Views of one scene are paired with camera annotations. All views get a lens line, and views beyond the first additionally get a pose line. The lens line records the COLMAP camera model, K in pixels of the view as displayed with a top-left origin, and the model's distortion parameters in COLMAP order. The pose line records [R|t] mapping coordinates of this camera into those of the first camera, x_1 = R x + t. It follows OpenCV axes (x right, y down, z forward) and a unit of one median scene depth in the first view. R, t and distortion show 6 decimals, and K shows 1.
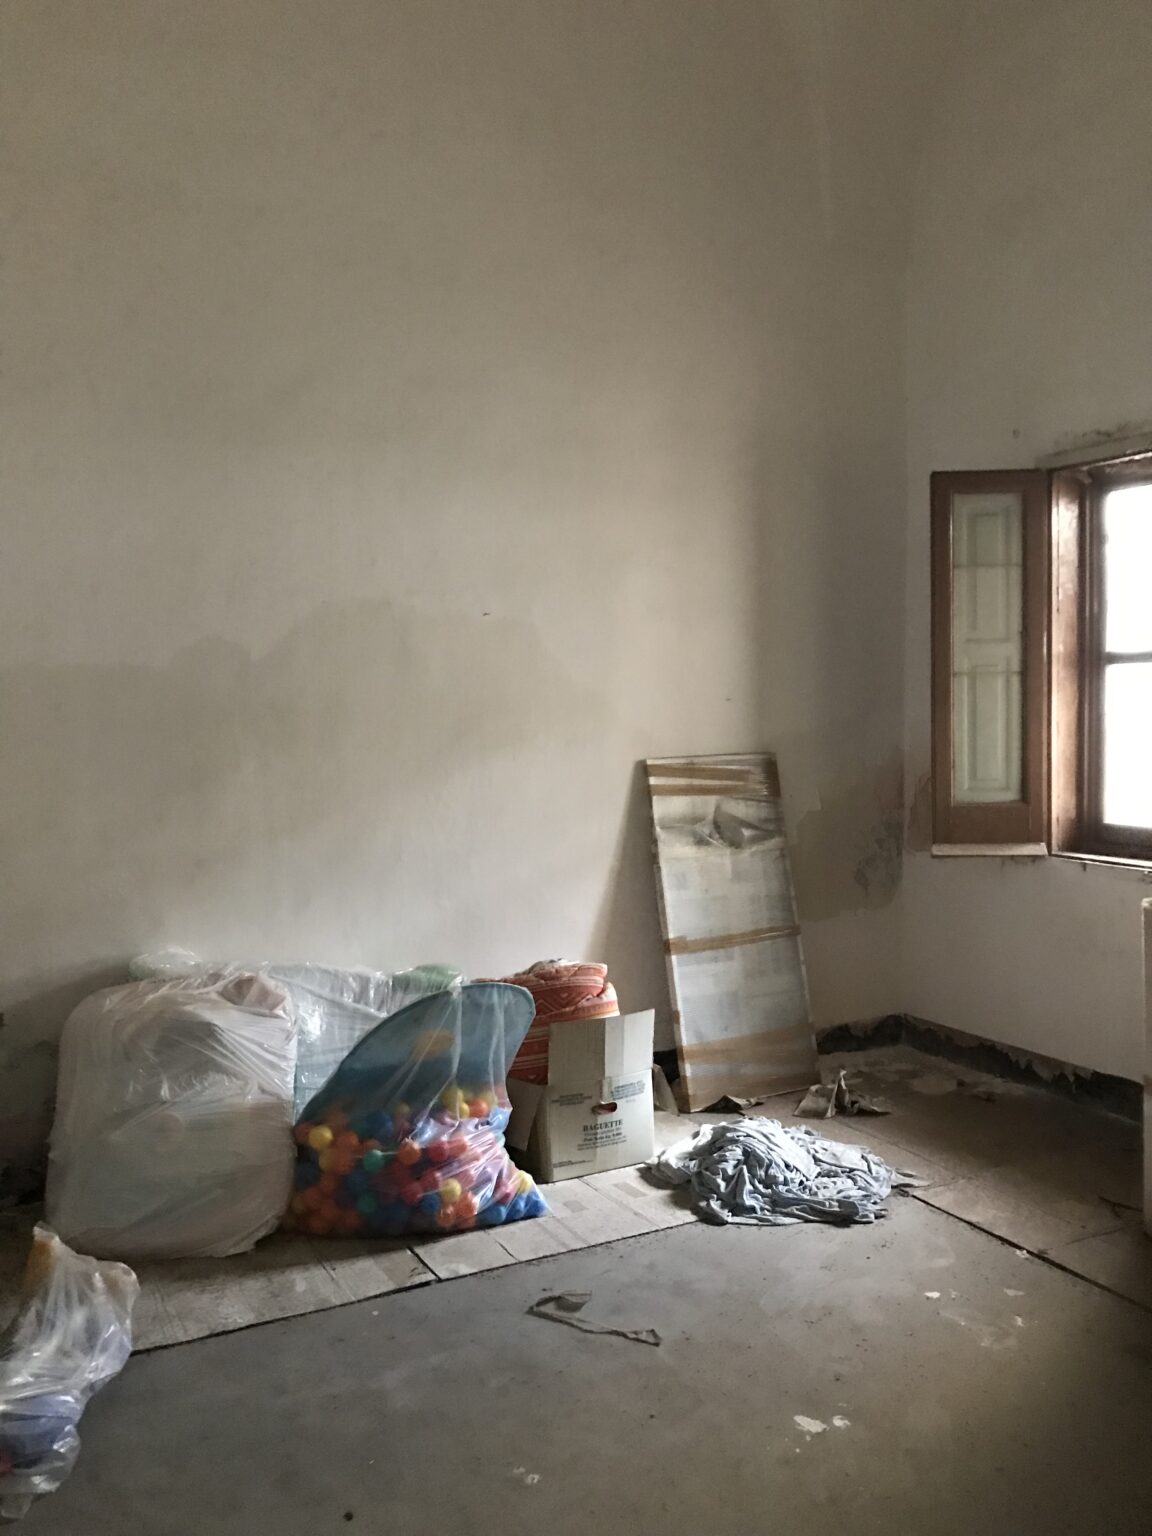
lens RADIAL K [[1256.7, 0, 567.2], [0, 1256.7, 768.2], [0, 0, 1]] dist [0.038685, -0.036842]
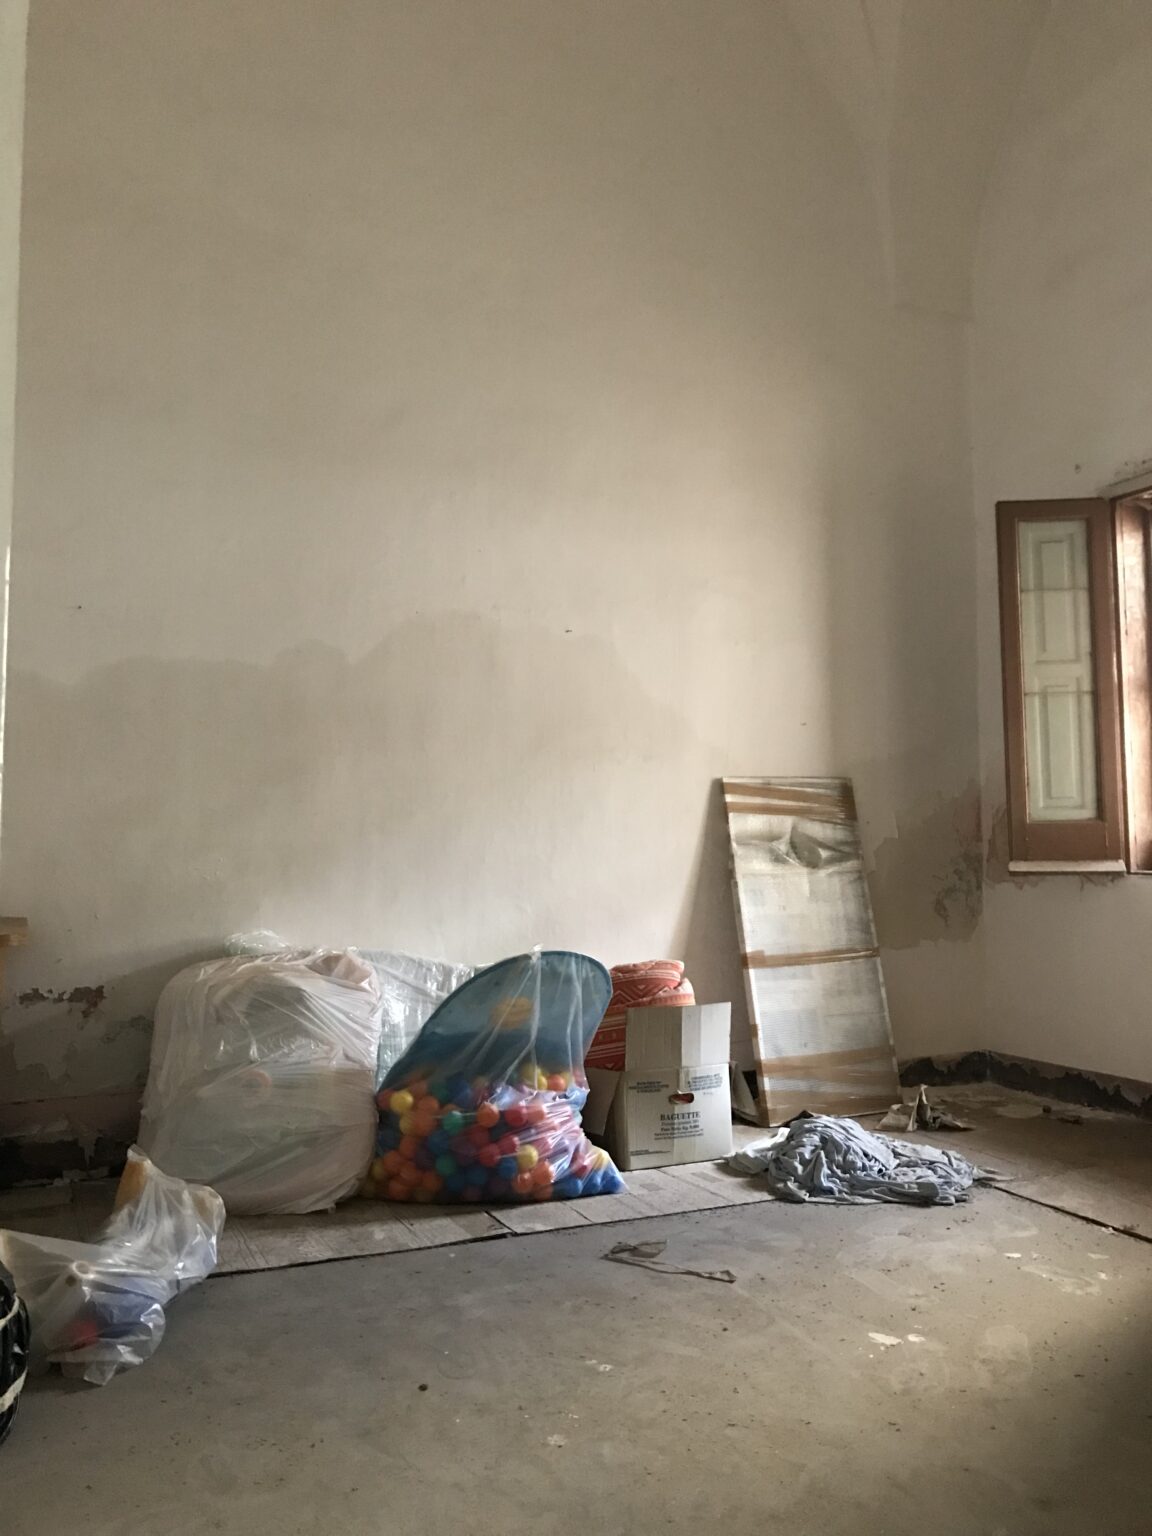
lens RADIAL K [[1256.7, 0, 584.2], [0, 1256.7, 759.6], [0, 0, 1]] dist [0.038685, -0.036842]
pose [[0.998519, 0.001560, -0.054376, 0.006500], [-0.008014, 0.992900, -0.118680, 0.124340], [0.053805, 0.118940, 0.991443, -0.033736]]
